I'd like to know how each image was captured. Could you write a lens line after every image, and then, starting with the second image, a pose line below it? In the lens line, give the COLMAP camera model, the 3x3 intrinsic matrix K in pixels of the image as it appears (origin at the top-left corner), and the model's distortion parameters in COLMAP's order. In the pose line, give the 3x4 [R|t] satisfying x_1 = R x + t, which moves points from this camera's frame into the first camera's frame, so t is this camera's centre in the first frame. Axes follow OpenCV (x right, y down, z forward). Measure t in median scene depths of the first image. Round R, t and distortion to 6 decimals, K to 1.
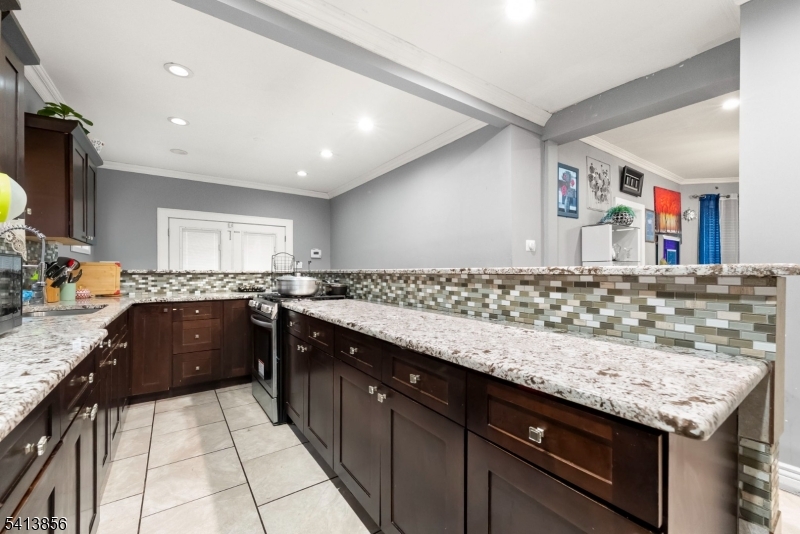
lens RADIAL K [[326.1, 0, 400.6], [0, 326.1, 271.8], [0, 0, 1]] dist [-0.002845, -0.000226]
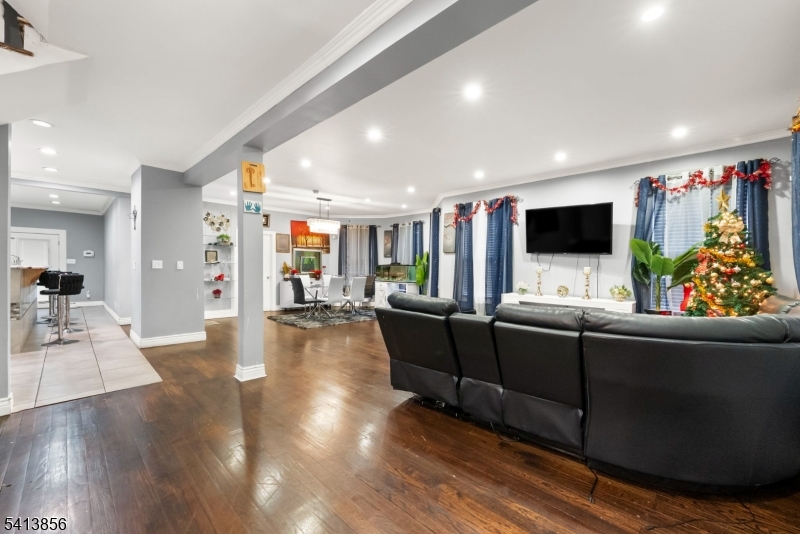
lens RADIAL K [[326.1, 0, 399.9], [0, 326.1, 267.5], [0, 0, 1]] dist [-0.002845, -0.000226]
pose [[0.983716, 0.012492, 0.179296, 0.996094], [-0.012917, 0.999916, 0.001201, -0.017334], [-0.179266, -0.003497, 0.983794, -0.777584]]
